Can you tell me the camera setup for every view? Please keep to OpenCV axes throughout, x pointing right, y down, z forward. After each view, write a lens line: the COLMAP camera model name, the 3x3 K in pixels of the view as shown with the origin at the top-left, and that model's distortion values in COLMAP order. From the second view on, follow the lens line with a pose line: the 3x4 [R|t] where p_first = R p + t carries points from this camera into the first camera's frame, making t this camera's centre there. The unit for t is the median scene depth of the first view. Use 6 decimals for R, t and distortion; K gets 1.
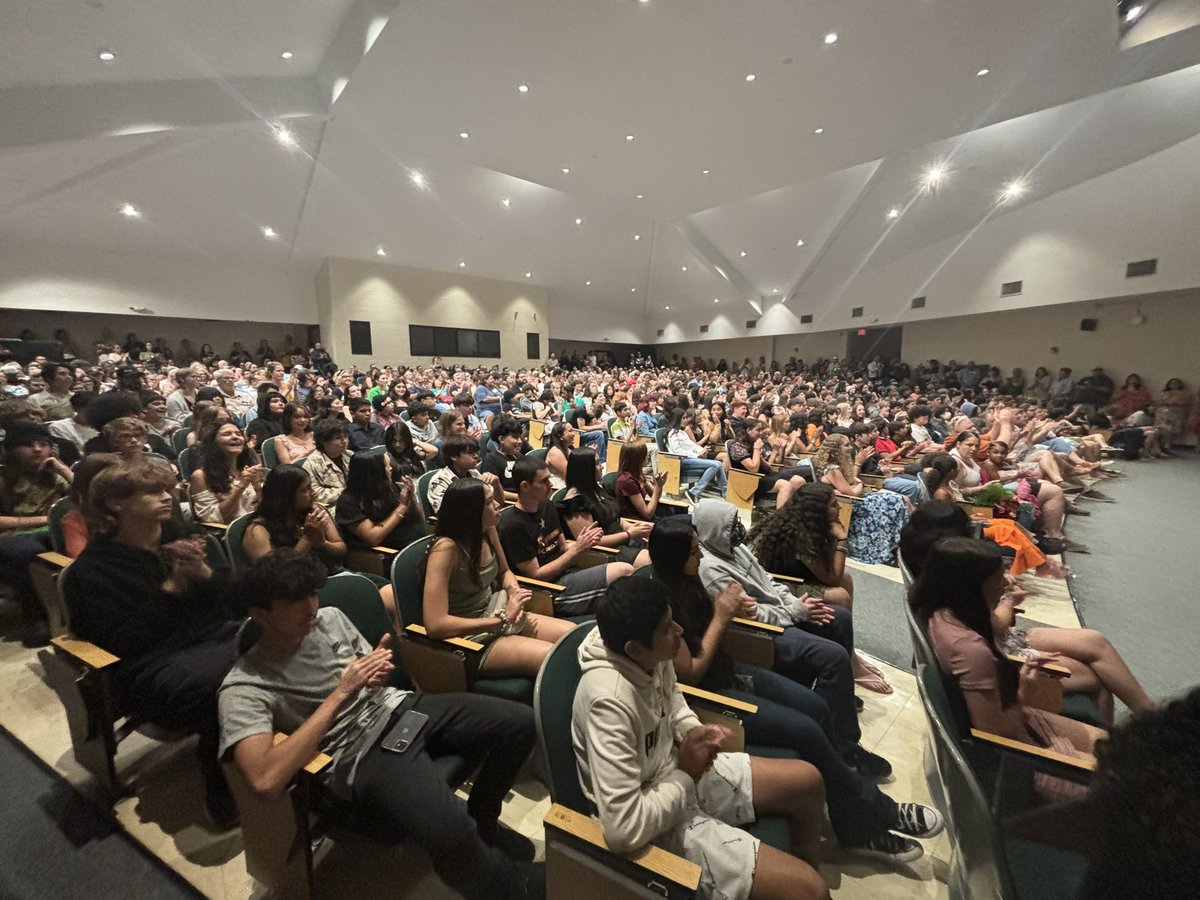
lens RADIAL K [[543.0, 0, 600.0], [0, 543.0, 450.0], [0, 0, 1]] dist [-0.001317, 0.000169]
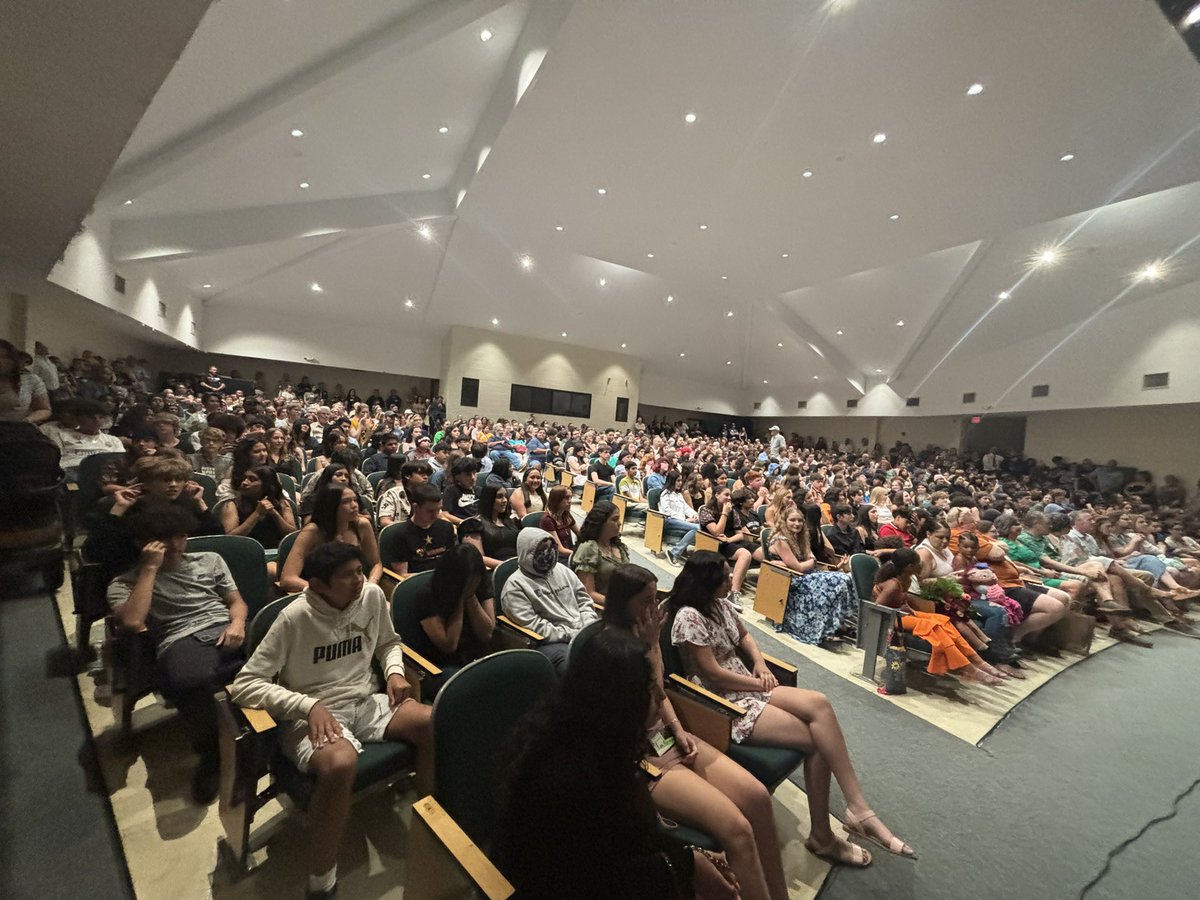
lens RADIAL K [[543.0, 0, 600.0], [0, 543.0, 450.0], [0, 0, 1]] dist [-0.001317, 0.000169]
pose [[0.958246, 0.088349, -0.271954, 0.150035], [-0.120647, 0.987190, -0.104403, 0.004911], [0.259247, 0.132854, 0.956630, -0.030309]]
